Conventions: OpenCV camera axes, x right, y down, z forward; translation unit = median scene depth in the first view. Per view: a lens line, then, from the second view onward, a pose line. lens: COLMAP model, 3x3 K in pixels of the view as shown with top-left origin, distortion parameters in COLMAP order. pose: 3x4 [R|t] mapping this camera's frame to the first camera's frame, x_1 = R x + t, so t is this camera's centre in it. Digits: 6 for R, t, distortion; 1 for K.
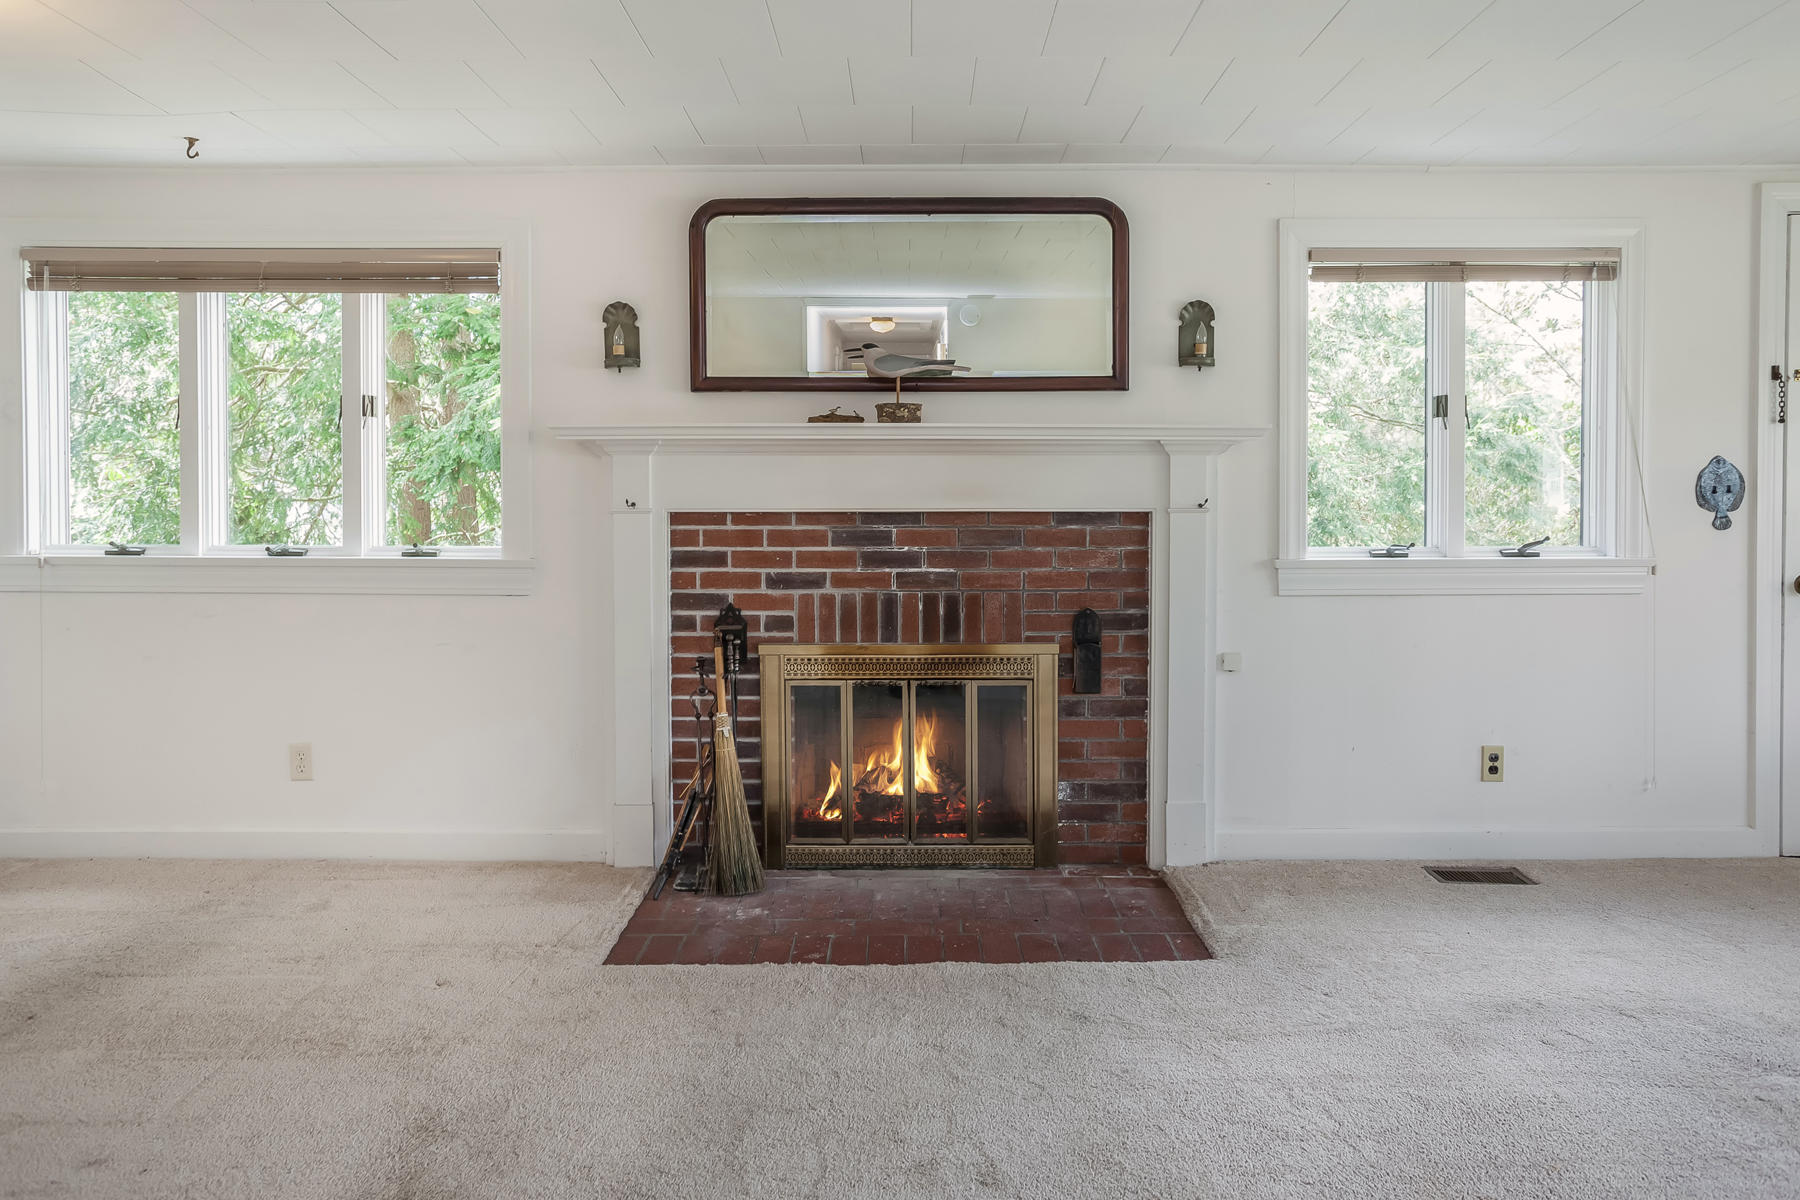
lens RADIAL K [[1024.4, 0, 900.2], [0, 1024.4, 525.7], [0, 0, 1]] dist [-0.078141, 0.112831]
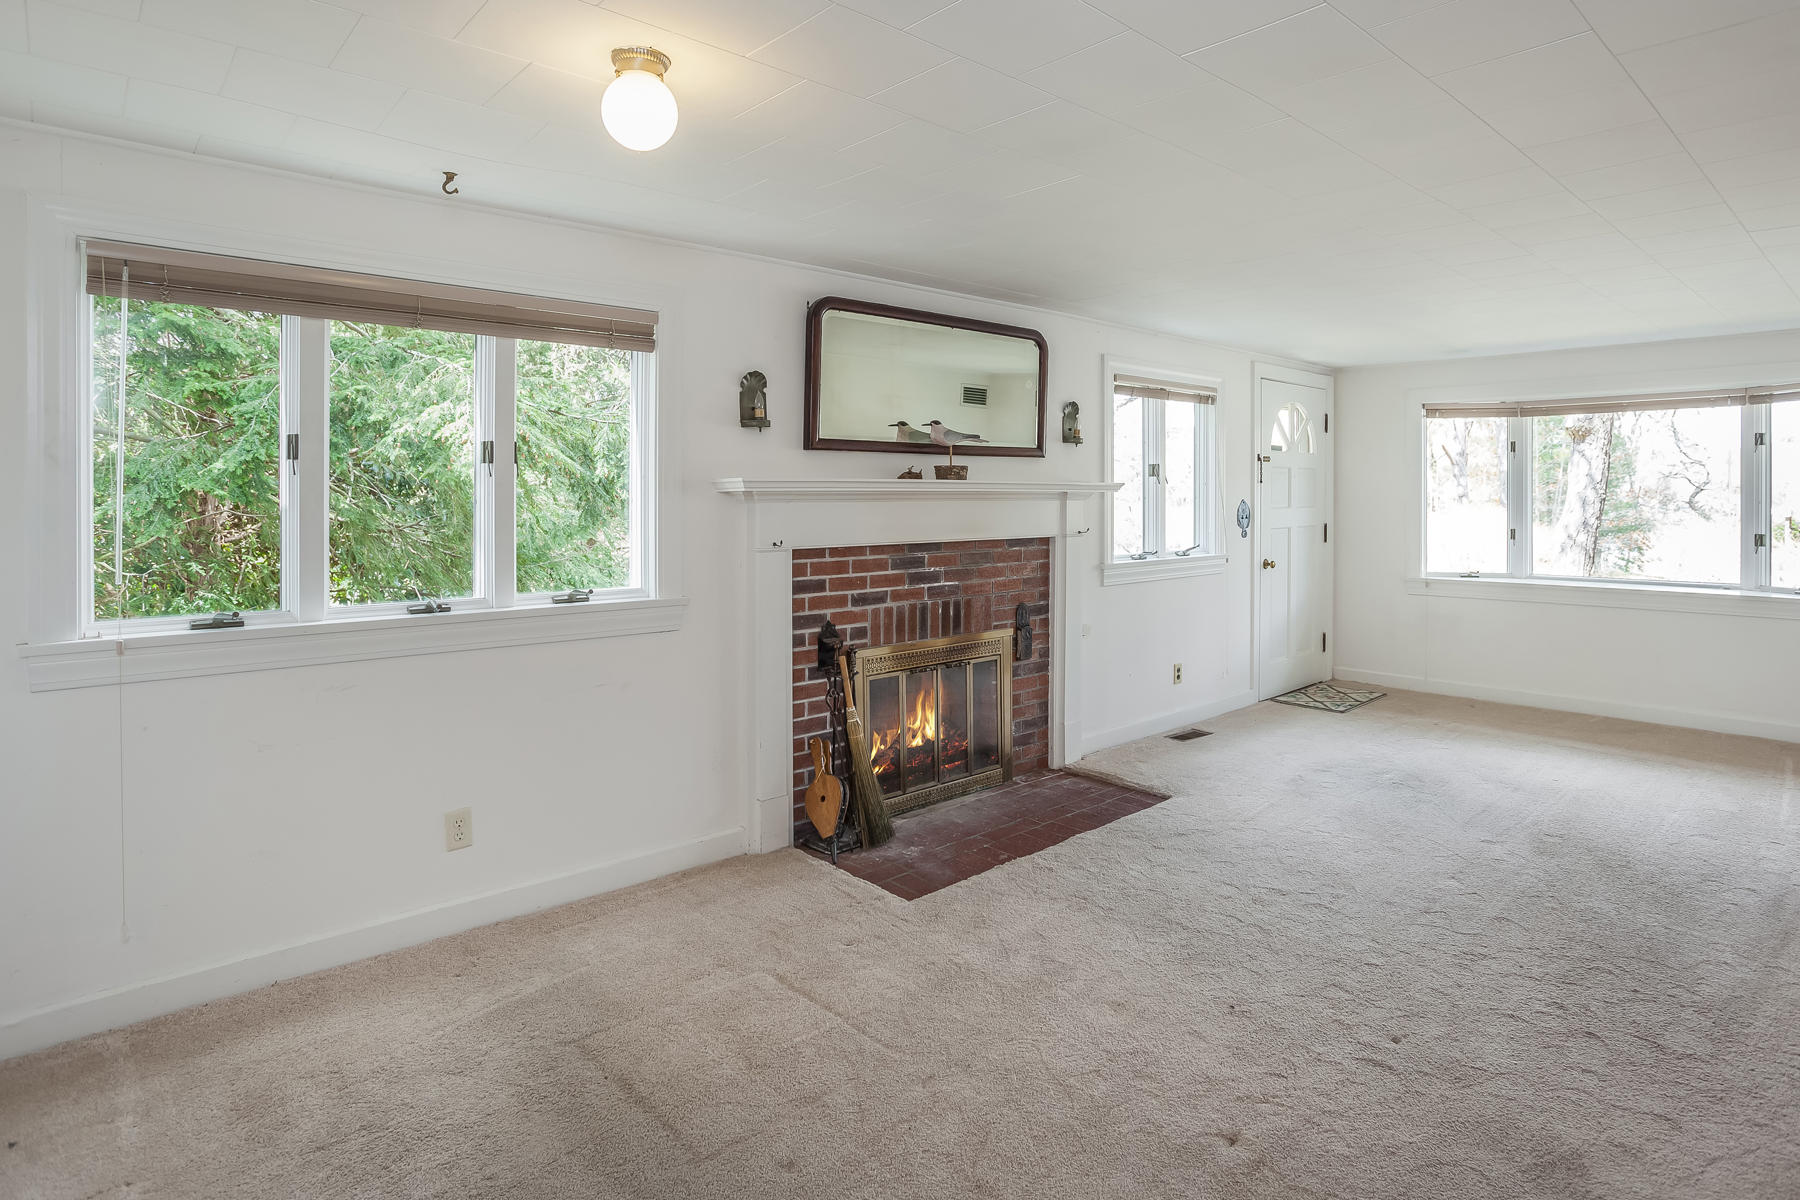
lens RADIAL K [[941.5, 0, 903.4], [0, 941.5, 537.0], [0, 0, 1]] dist [-0.056242, 0.022112]
pose [[0.756275, -0.030397, 0.653548, -0.843933], [0.029884, 0.999482, 0.011907, -0.036670], [-0.653571, 0.010526, 0.756792, 0.073373]]
